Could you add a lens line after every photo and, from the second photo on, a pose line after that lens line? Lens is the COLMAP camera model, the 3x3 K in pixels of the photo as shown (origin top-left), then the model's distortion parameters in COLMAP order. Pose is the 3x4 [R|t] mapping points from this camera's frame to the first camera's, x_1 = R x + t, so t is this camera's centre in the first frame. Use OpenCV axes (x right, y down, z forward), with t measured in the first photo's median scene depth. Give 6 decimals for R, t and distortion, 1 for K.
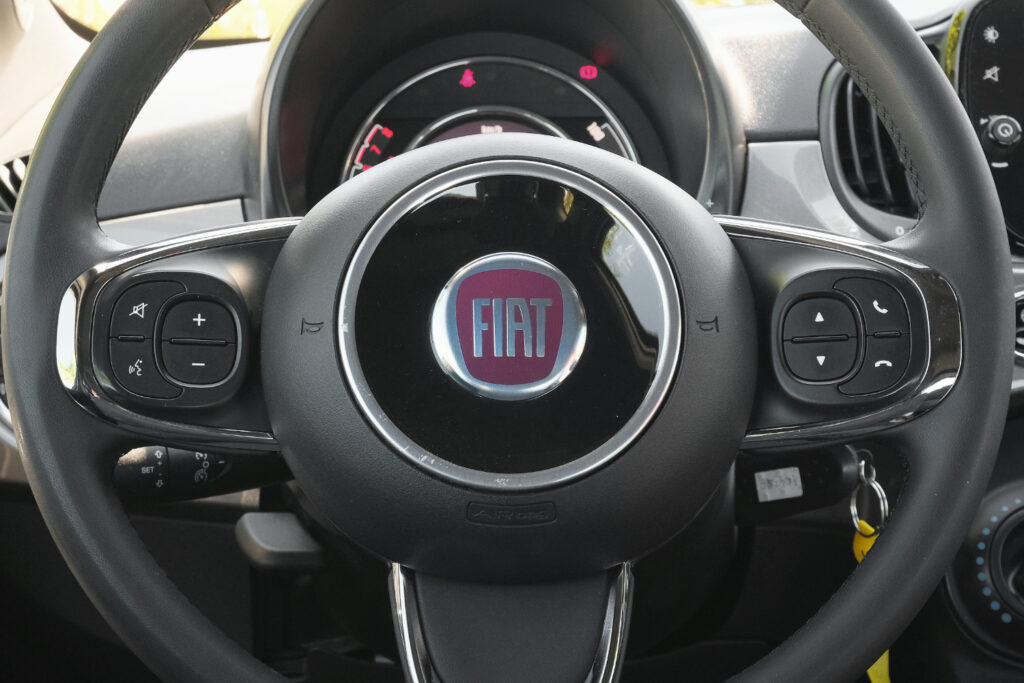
lens RADIAL K [[2019.7, 0, 516.5], [0, 2019.7, 333.9], [0, 0, 1]] dist [-0.076203, 0.000000]
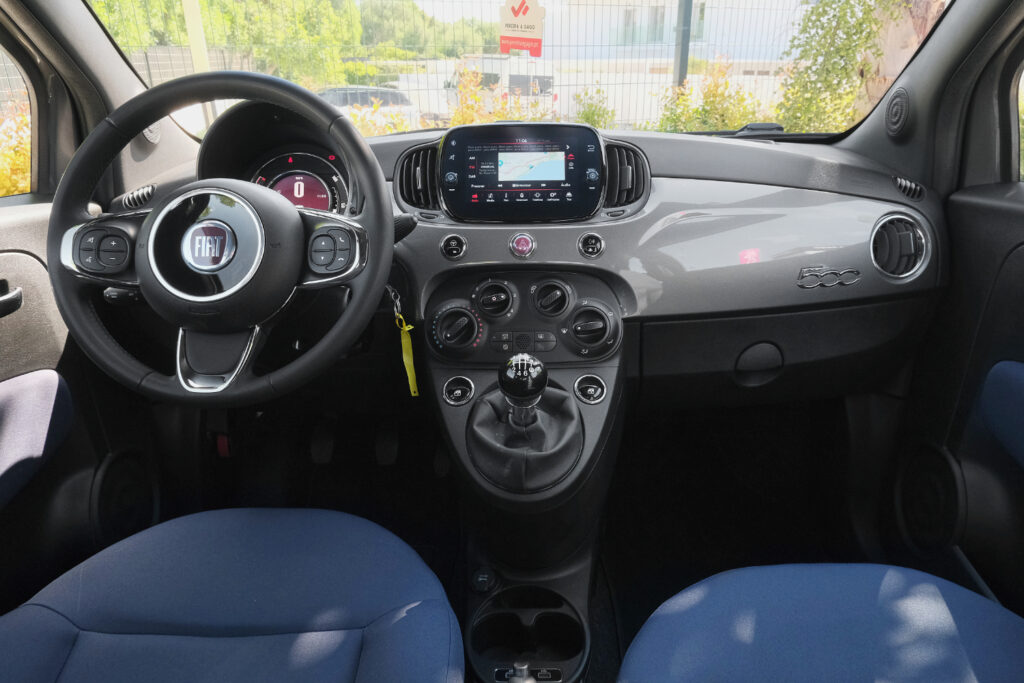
lens RADIAL K [[647.0, 0, 505.6], [0, 647.0, 340.9], [0, 0, 1]] dist [-0.011417, 0.004166]
pose [[0.999133, 0.010778, -0.040205, 0.357321], [-0.005046, 0.990134, 0.140032, -0.000336], [0.041317, -0.139708, 0.989330, 0.059179]]
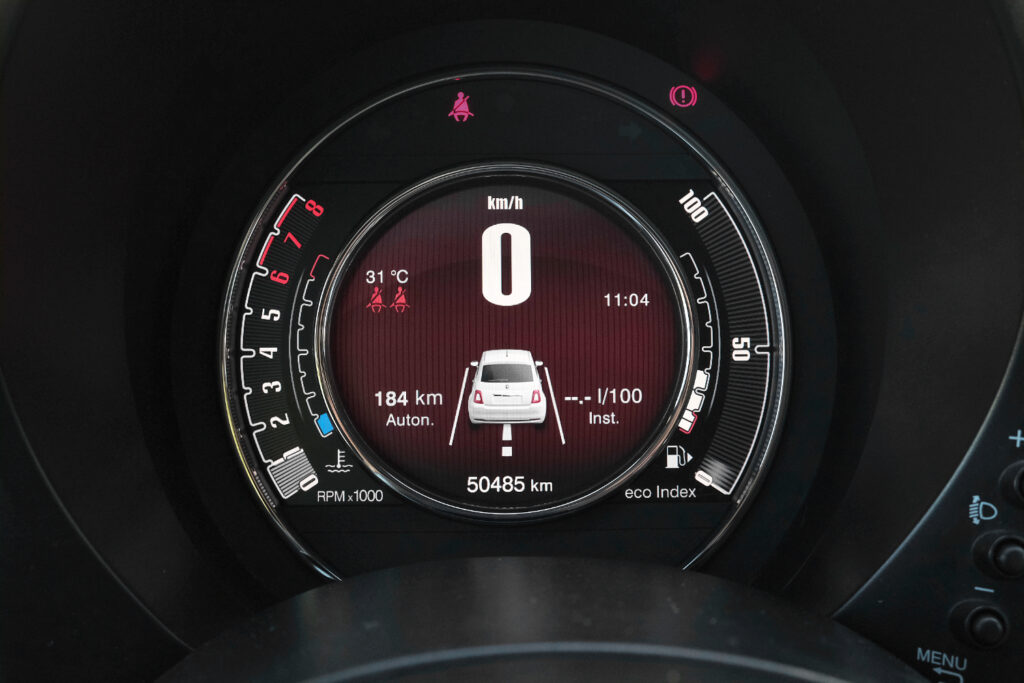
lens RADIAL K [[1007.6, 0, 513.7], [0, 1007.6, 339.9], [0, 0, 1]] dist [-0.051205, 0.000000]
pose [[0.999983, 0.004375, 0.003981, -0.011857], [-0.004939, 0.987933, 0.154803, -0.116765], [-0.003256, -0.154820, 0.987937, 0.792060]]
